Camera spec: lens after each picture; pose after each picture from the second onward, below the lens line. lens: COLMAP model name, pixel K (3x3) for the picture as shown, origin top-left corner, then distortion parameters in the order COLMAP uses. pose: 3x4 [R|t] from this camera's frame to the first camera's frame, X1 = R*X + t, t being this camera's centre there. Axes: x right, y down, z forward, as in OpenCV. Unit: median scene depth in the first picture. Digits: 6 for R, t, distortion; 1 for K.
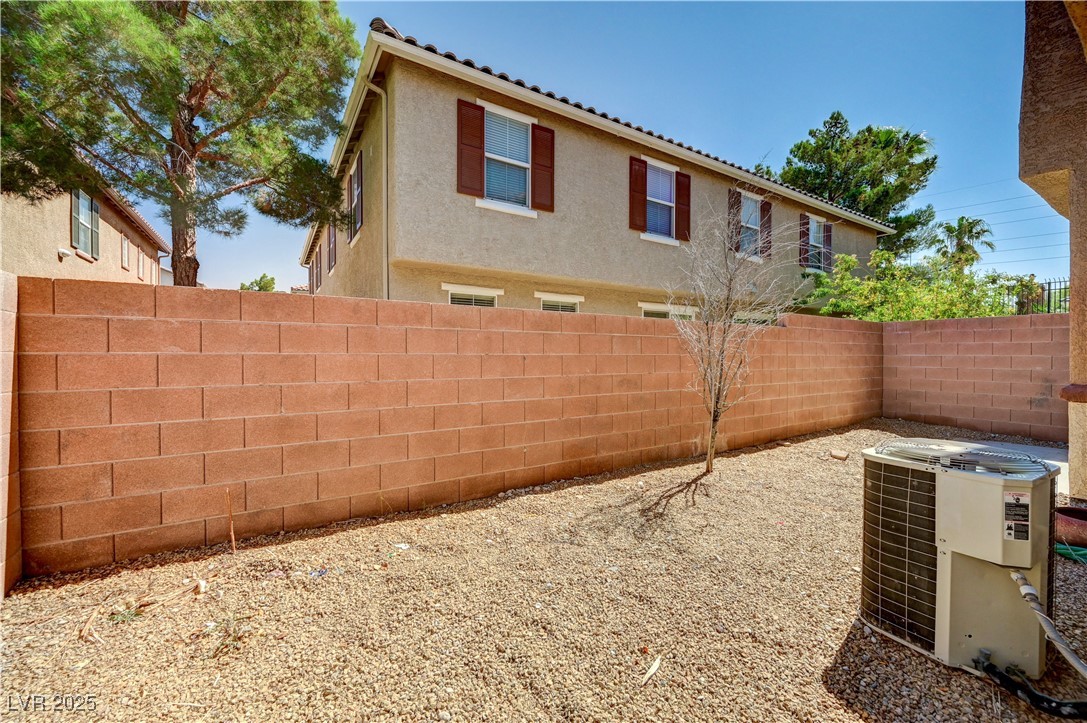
lens RADIAL K [[428.2, 0, 552.4], [0, 428.2, 357.7], [0, 0, 1]] dist [0.001338, 0.000083]
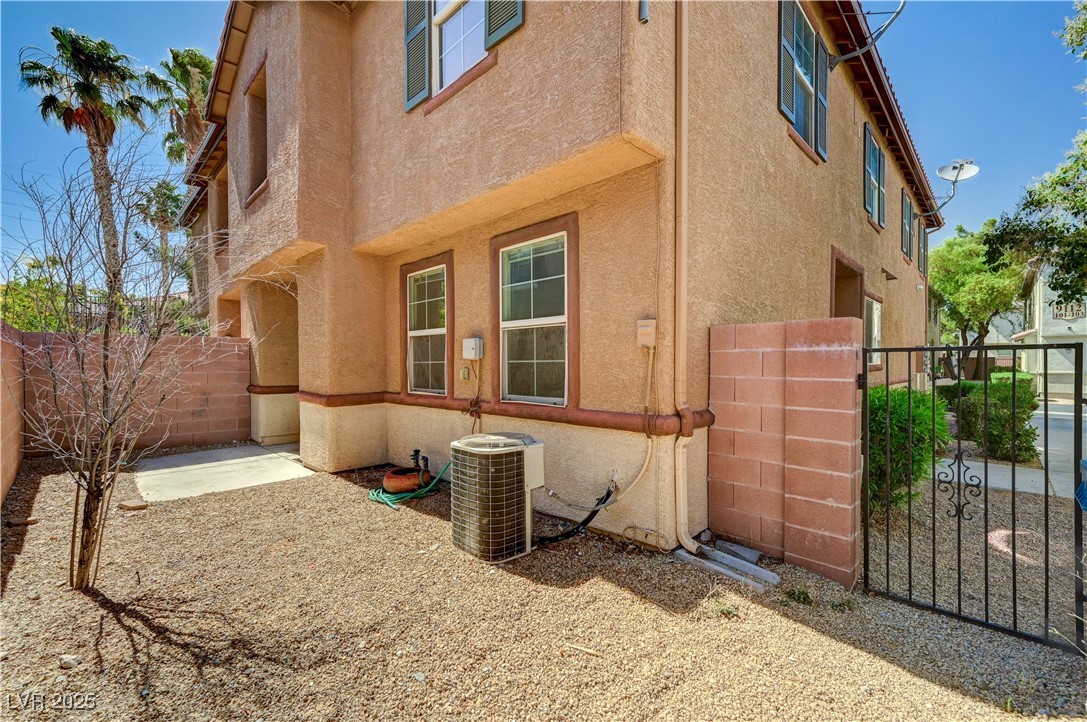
lens RADIAL K [[460.6, 0, 543.5], [0, 460.6, 361.0], [0, 0, 1]] dist [-0.000261, -0.000014]
pose [[-0.207578, 0.000238, 0.978218, -0.455670], [0.012315, 0.999921, 0.002370, -0.046650], [-0.978141, 0.012539, -0.207565, 0.605707]]
